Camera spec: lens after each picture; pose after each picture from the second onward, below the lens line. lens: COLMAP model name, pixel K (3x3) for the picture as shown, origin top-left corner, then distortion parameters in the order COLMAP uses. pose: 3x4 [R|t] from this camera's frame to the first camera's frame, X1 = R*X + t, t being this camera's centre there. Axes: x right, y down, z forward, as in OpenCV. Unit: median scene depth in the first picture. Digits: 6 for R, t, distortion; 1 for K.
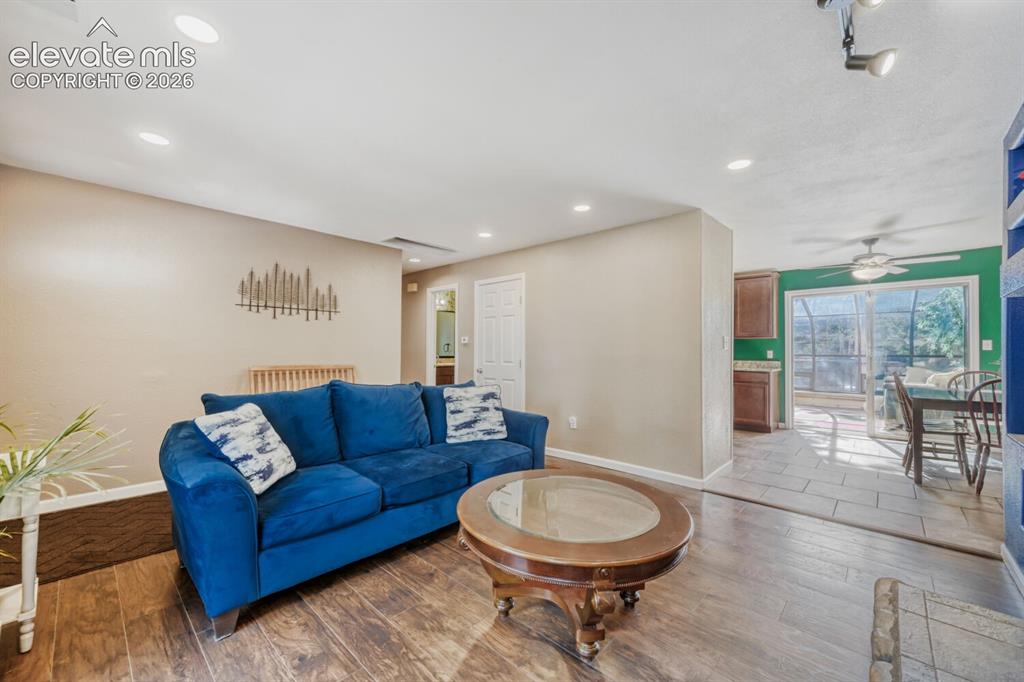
lens RADIAL K [[403.5, 0, 510.0], [0, 403.5, 347.7], [0, 0, 1]] dist [-0.000833, -0.000029]
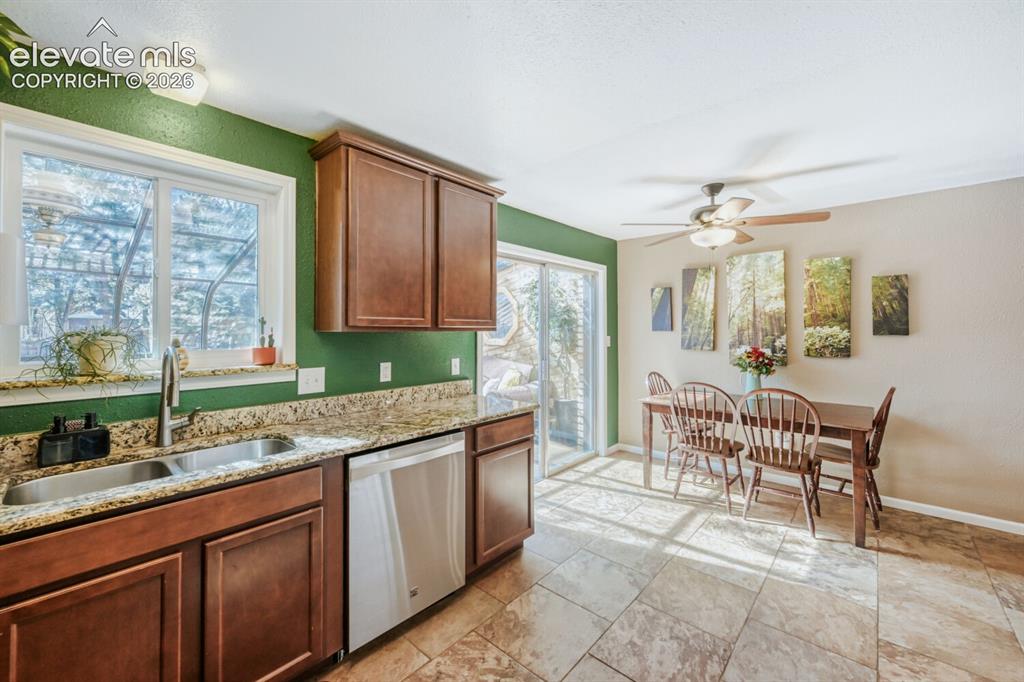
lens RADIAL K [[409.8, 0, 515.4], [0, 409.8, 323.9], [0, 0, 1]] dist [0.000911, 0.000495]
pose [[-0.027662, 0.012661, 0.999537, 0.180119], [-0.006478, 0.999897, -0.012845, -0.027022], [-0.999596, -0.006830, -0.027577, 0.968357]]
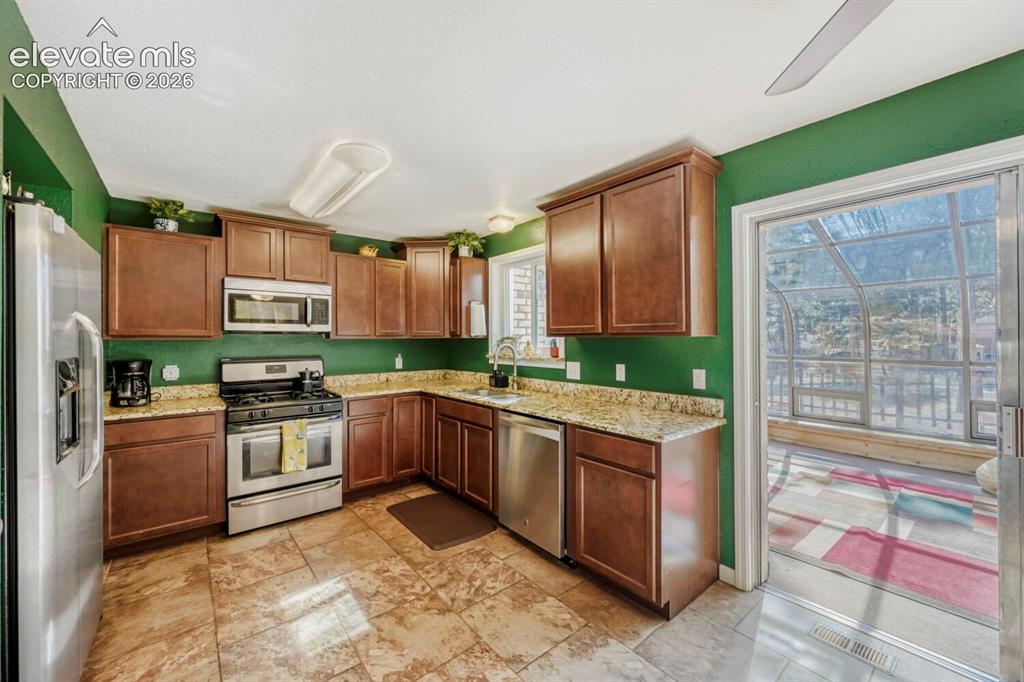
lens RADIAL K [[401.2, 0, 514.6], [0, 401.2, 338.6], [0, 0, 1]] dist [-0.002051, -0.000236]
pose [[0.991758, -0.007940, -0.127882, 0.532785], [0.009105, 0.999922, 0.008533, -0.027102], [0.127805, -0.009627, 0.991753, 0.617959]]
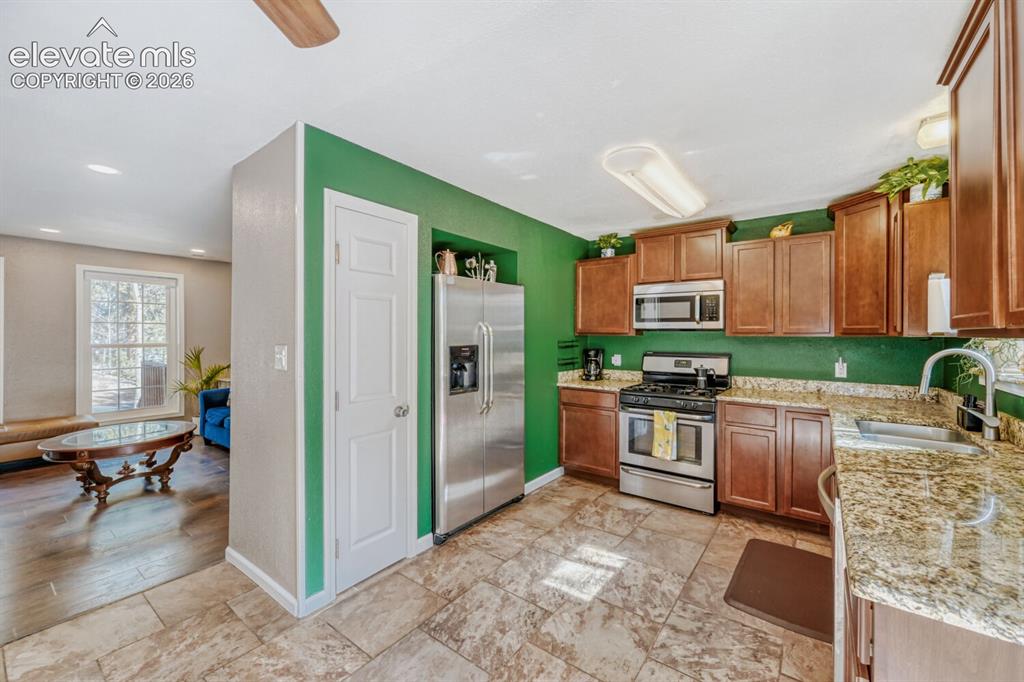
lens RADIAL K [[411.6, 0, 516.1], [0, 411.6, 336.7], [0, 0, 1]] dist [-0.000291, 0.000047]
pose [[0.117091, 0.001578, -0.993120, 0.719645], [0.005294, 0.999984, 0.002213, -0.026347], [0.993107, -0.005517, 0.117081, 0.811766]]
